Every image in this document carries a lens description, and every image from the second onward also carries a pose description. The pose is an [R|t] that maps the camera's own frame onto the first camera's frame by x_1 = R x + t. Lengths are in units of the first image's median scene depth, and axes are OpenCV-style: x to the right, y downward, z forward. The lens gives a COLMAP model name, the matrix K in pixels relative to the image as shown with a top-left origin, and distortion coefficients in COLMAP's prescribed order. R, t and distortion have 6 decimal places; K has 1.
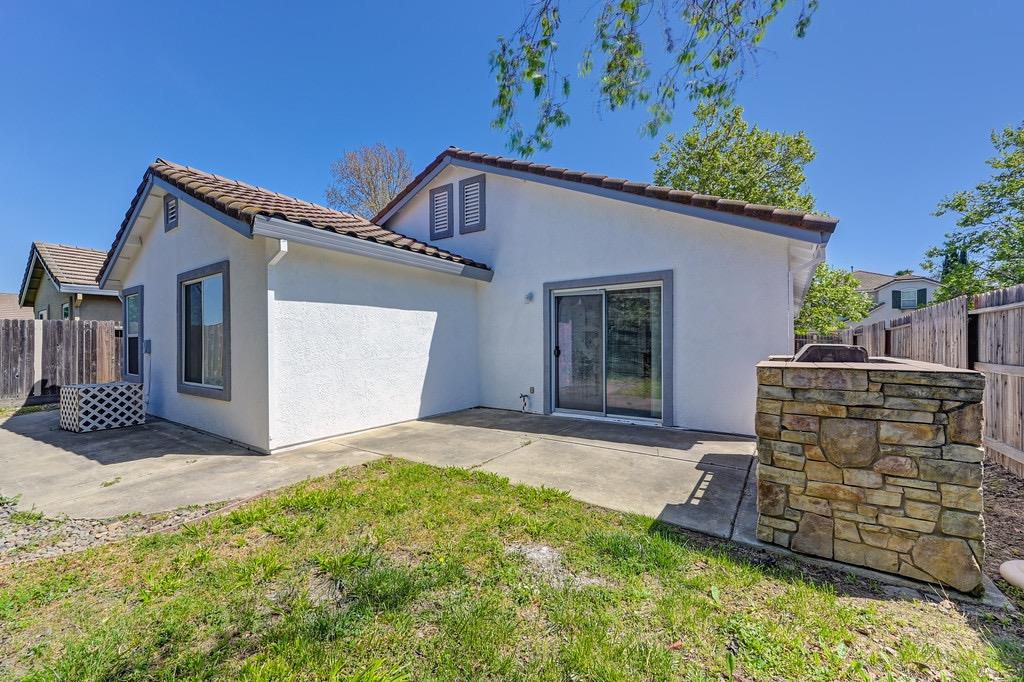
lens RADIAL K [[404.0, 0, 512.0], [0, 404.0, 341.0], [0, 0, 1]] dist [-0.001642, 0.000049]
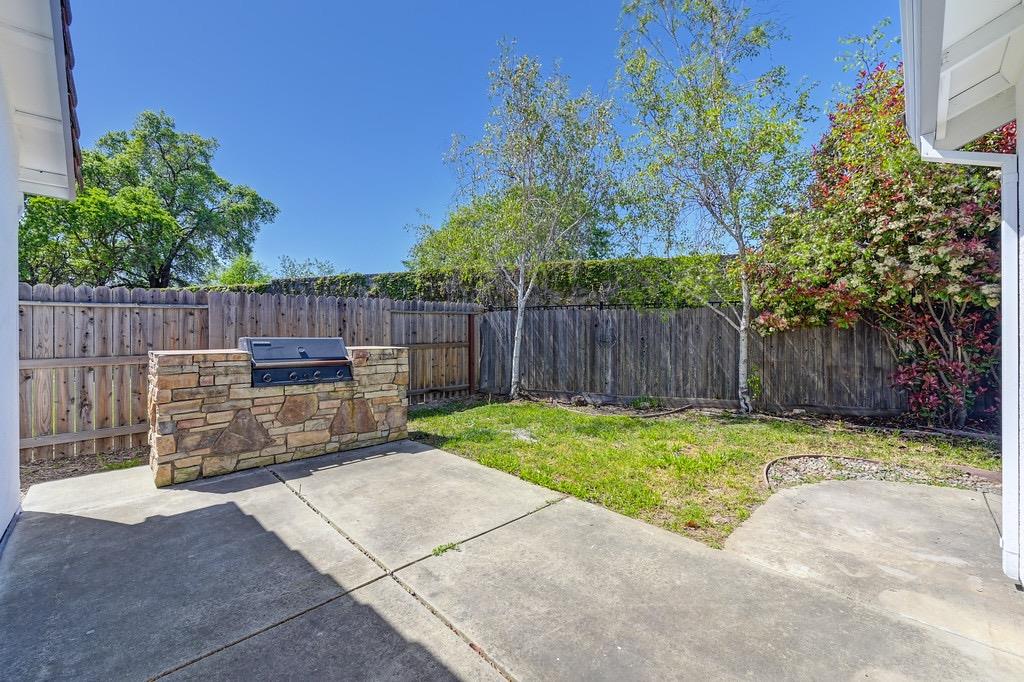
lens RADIAL K [[404.0, 0, 512.0], [0, 404.0, 341.0], [0, 0, 1]] dist [-0.001642, 0.000049]
pose [[-0.982175, 0.001111, 0.187966, -0.141726], [0.003509, 0.999917, 0.012425, 0.002974], [-0.187937, 0.012863, -0.982097, 1.582842]]
